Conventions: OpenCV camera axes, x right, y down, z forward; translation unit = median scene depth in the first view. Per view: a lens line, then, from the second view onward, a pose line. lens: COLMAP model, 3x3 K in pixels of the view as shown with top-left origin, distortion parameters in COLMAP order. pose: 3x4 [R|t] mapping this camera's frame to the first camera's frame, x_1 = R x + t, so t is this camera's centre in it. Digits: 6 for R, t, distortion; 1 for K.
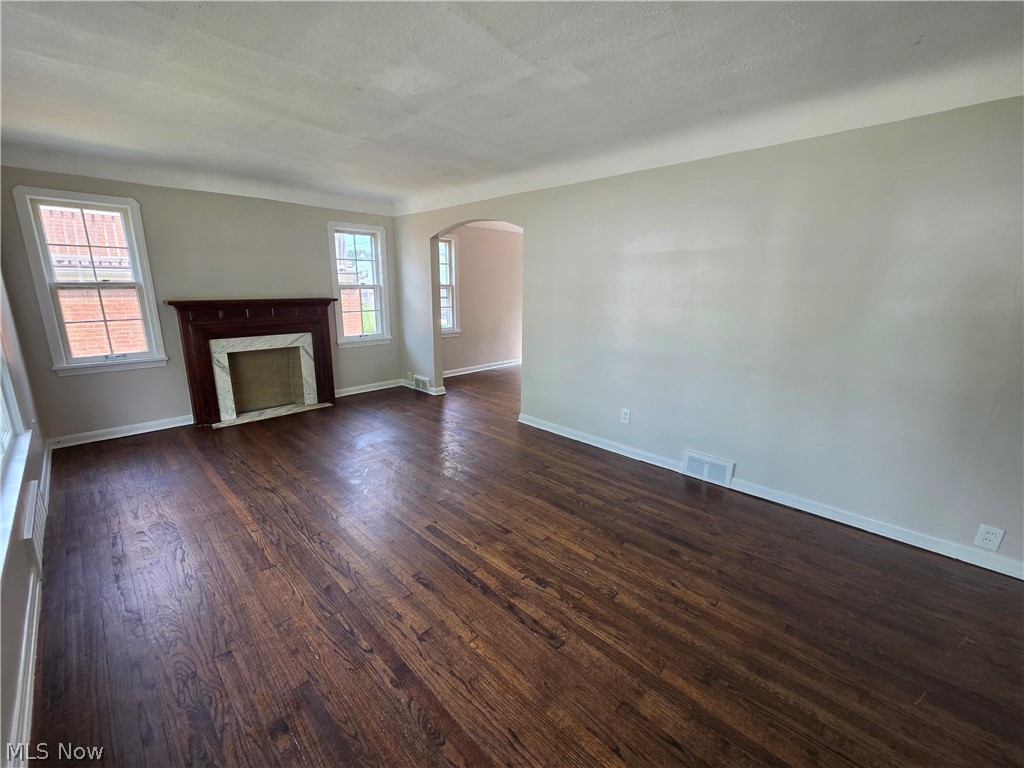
lens RADIAL K [[417.7, 0, 509.7], [0, 417.7, 378.0], [0, 0, 1]] dist [-0.010264, 0.000523]
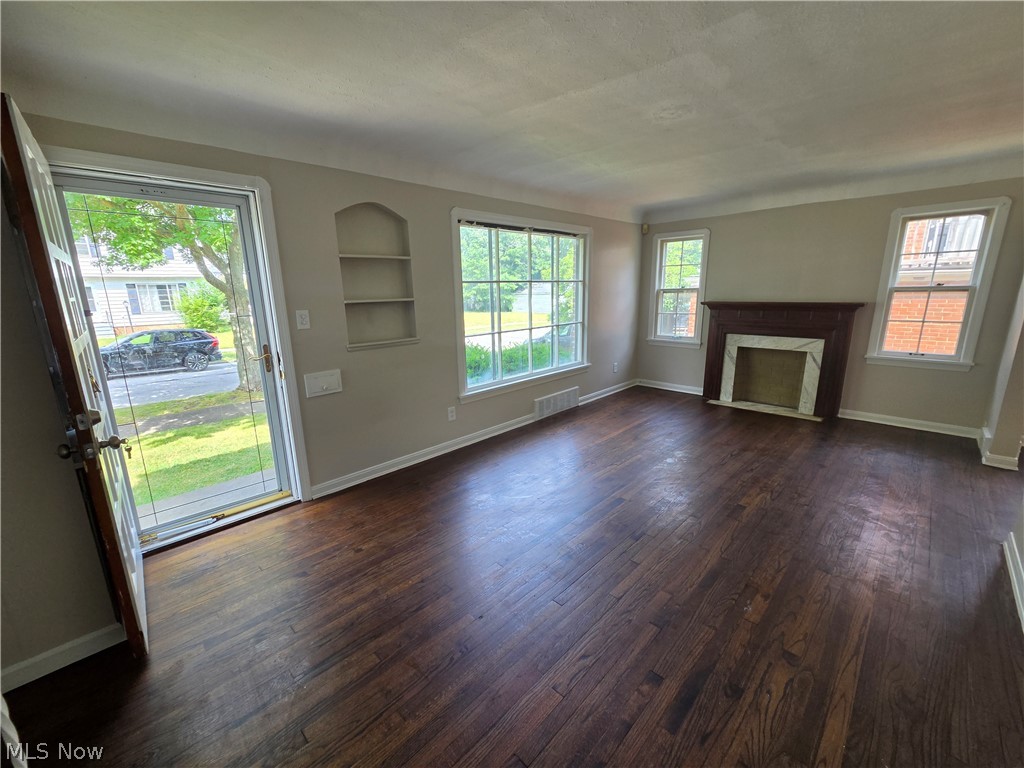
lens RADIAL K [[417.7, 0, 509.1], [0, 417.7, 386.6], [0, 0, 1]] dist [-0.010264, 0.000523]
pose [[-0.017254, 0.214418, -0.976590, 0.491480], [-0.200585, 0.956136, 0.213471, -0.070042], [0.979524, 0.199572, 0.026512, 0.334706]]
